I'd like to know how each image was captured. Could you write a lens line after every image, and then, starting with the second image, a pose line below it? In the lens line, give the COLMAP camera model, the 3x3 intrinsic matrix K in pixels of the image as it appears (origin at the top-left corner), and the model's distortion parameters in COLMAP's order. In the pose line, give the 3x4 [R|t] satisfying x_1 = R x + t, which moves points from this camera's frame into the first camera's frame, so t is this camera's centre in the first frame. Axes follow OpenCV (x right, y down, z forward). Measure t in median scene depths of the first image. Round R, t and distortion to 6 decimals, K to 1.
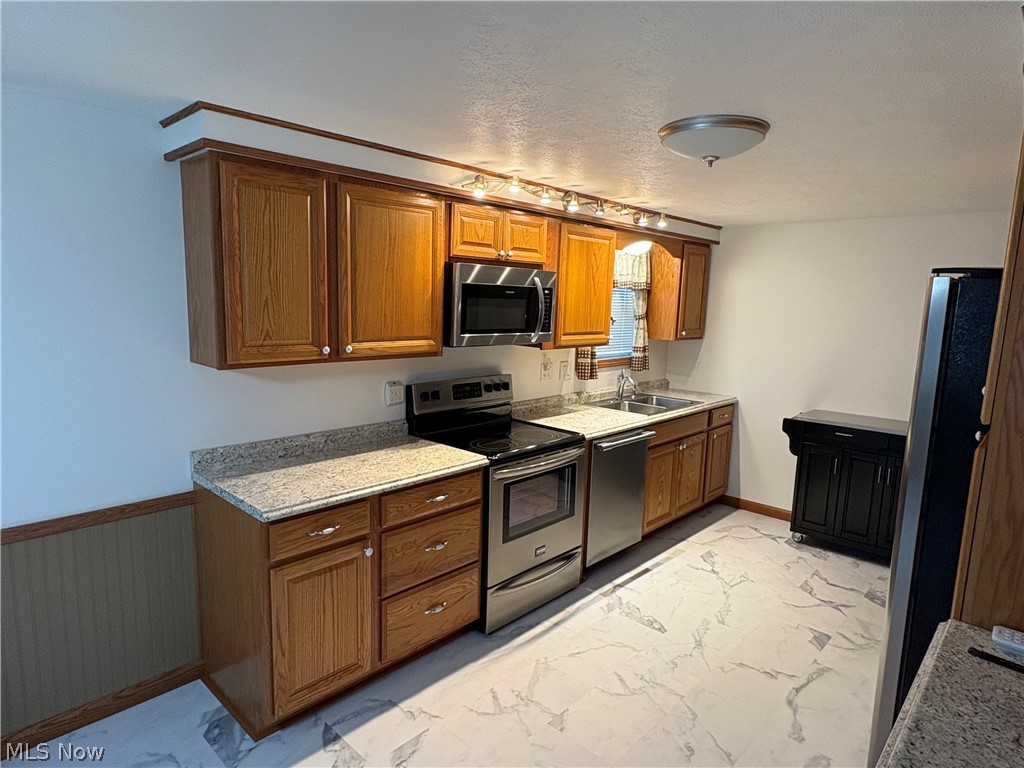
lens RADIAL K [[605.3, 0, 509.5], [0, 605.3, 387.4], [0, 0, 1]] dist [-0.000894, 0.005340]
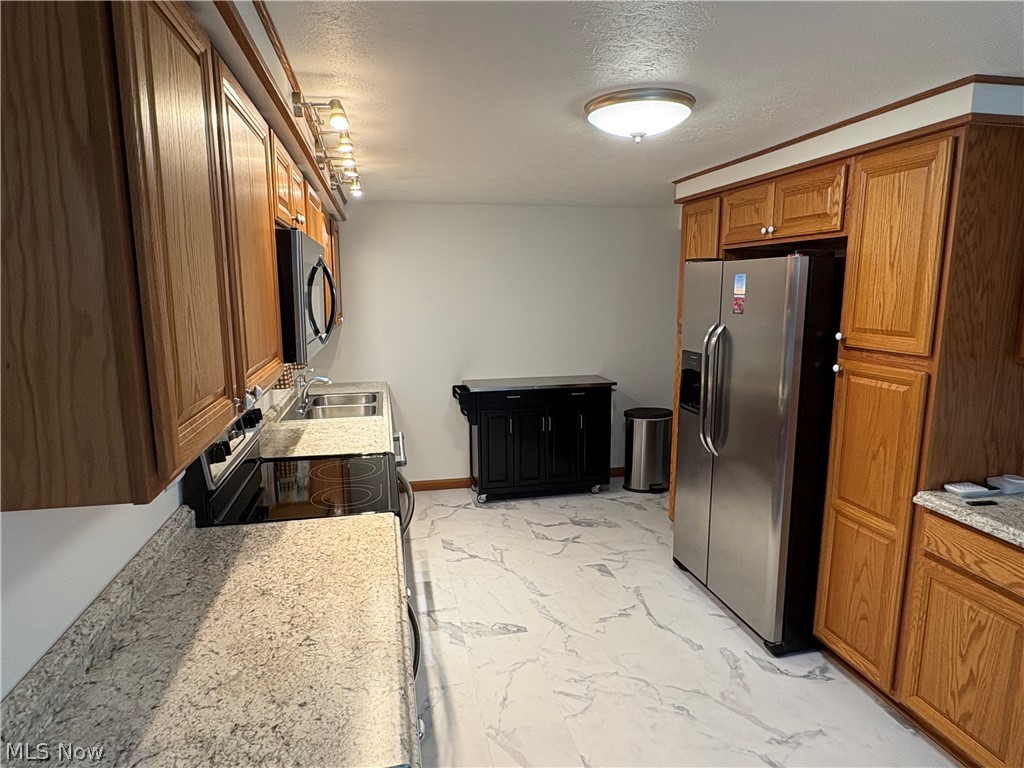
lens RADIAL K [[605.3, 0, 508.7], [0, 605.3, 385.0], [0, 0, 1]] dist [-0.000894, 0.005340]
pose [[0.570873, -0.163838, 0.804525, -0.502542], [0.140150, 0.984952, 0.101133, -0.082914], [-0.808988, 0.055020, 0.585245, 0.479042]]
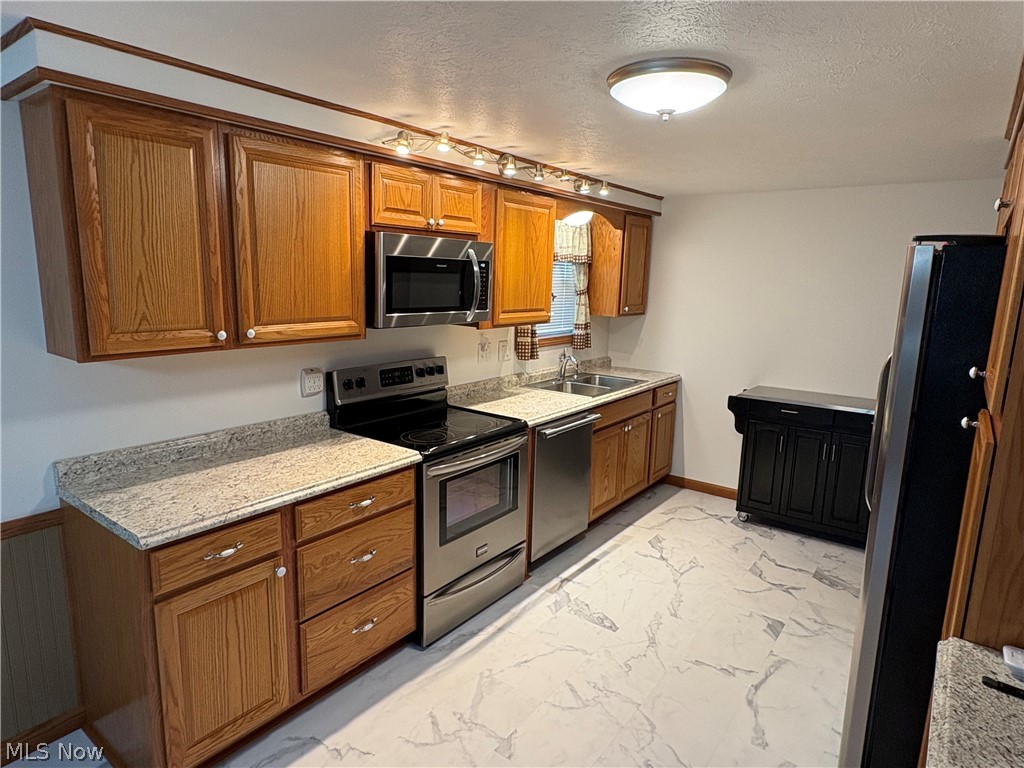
lens RADIAL K [[605.3, 0, 510.3], [0, 605.3, 382.7], [0, 0, 1]] dist [-0.000894, 0.005340]
pose [[0.994365, -0.023254, 0.103432, 0.005932], [0.019908, 0.999248, 0.033266, -0.014001], [-0.104127, -0.031020, 0.994080, 0.106255]]
